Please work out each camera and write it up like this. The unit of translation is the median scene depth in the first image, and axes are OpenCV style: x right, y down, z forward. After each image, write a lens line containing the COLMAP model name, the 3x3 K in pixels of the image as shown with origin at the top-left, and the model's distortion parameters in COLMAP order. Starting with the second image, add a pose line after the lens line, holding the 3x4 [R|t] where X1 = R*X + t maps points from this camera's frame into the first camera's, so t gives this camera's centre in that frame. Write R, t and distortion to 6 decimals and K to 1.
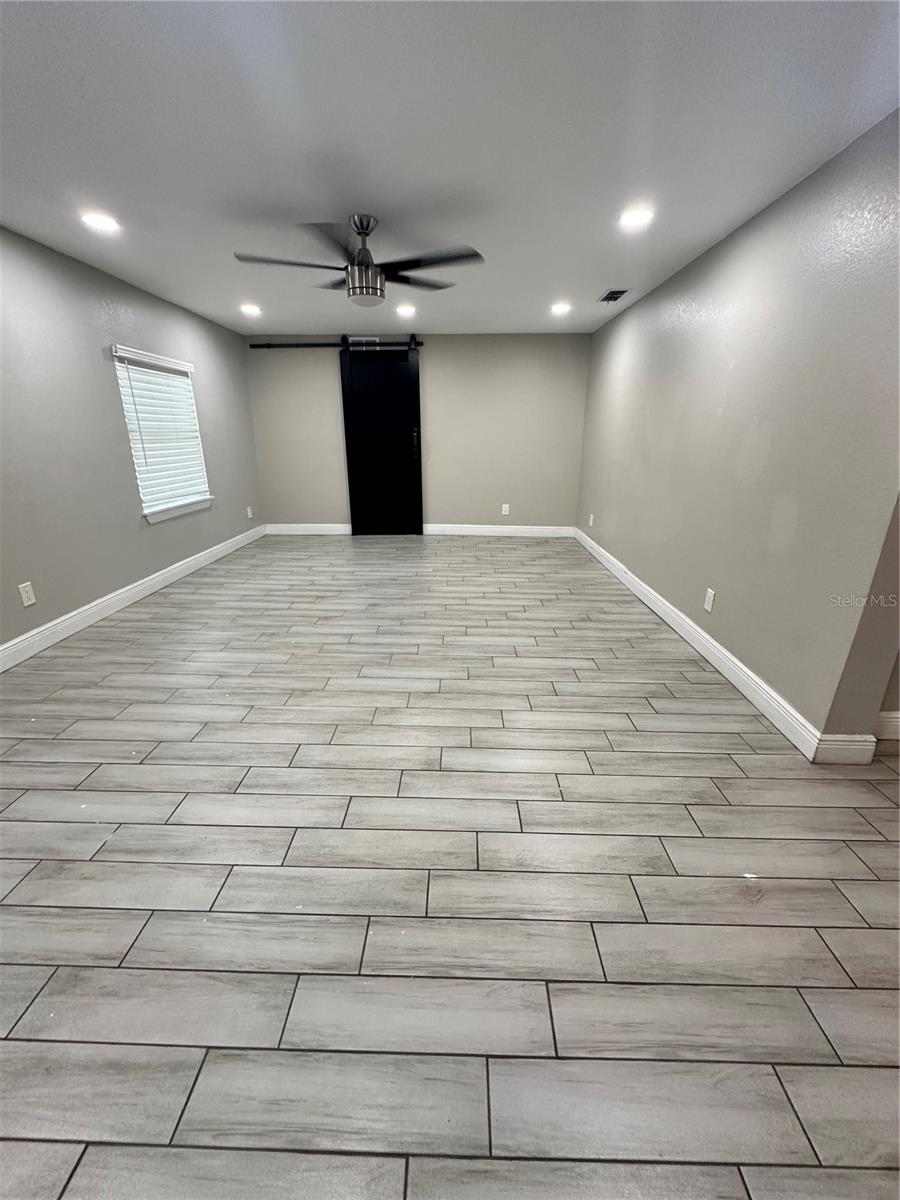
lens RADIAL K [[478.3, 0, 450.0], [0, 478.3, 600.0], [0, 0, 1]] dist [-0.008799, 0.002355]
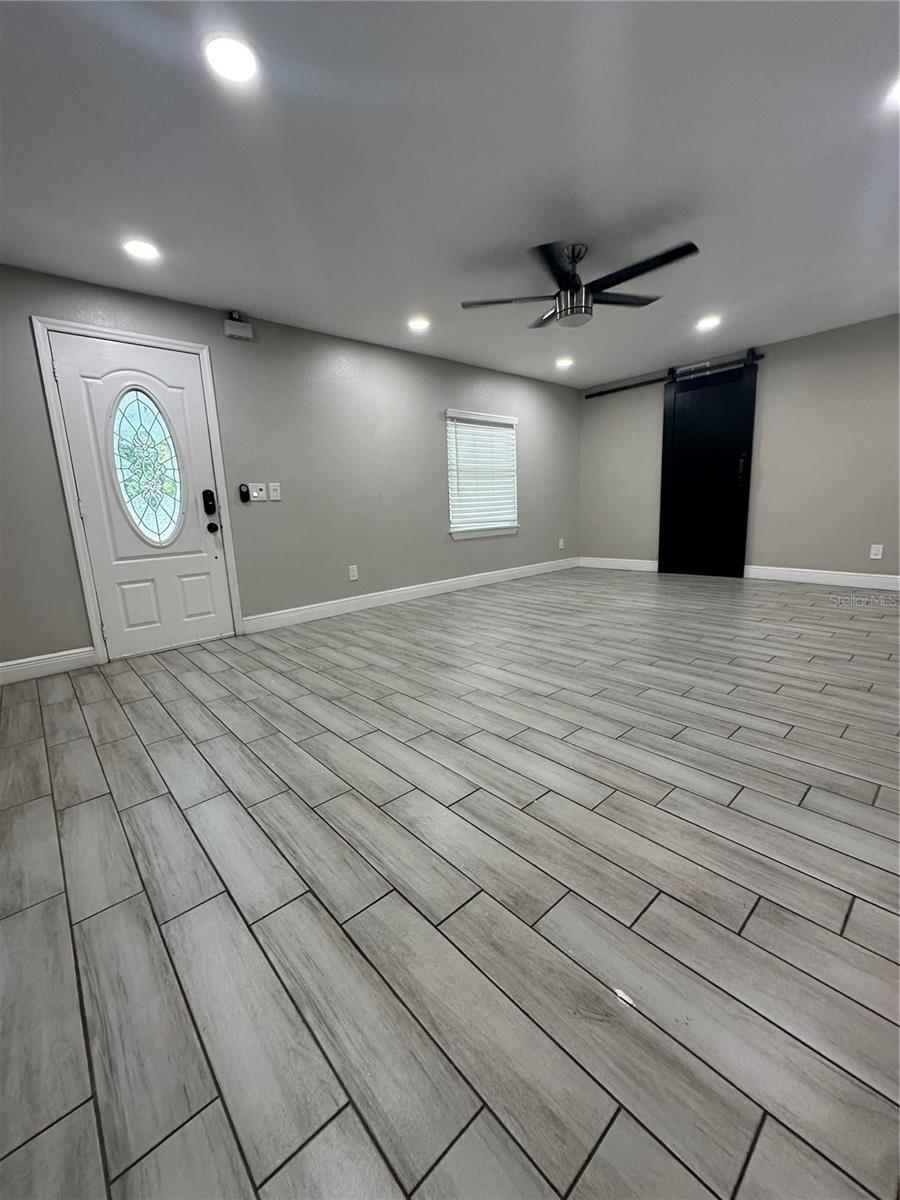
lens RADIAL K [[478.3, 0, 450.0], [0, 478.3, 600.0], [0, 0, 1]] dist [-0.008799, 0.002355]
pose [[0.687353, 0.110552, -0.717861, 0.460729], [-0.194147, 0.980351, -0.034920, 0.070494], [0.699895, 0.163373, 0.695310, 0.168228]]
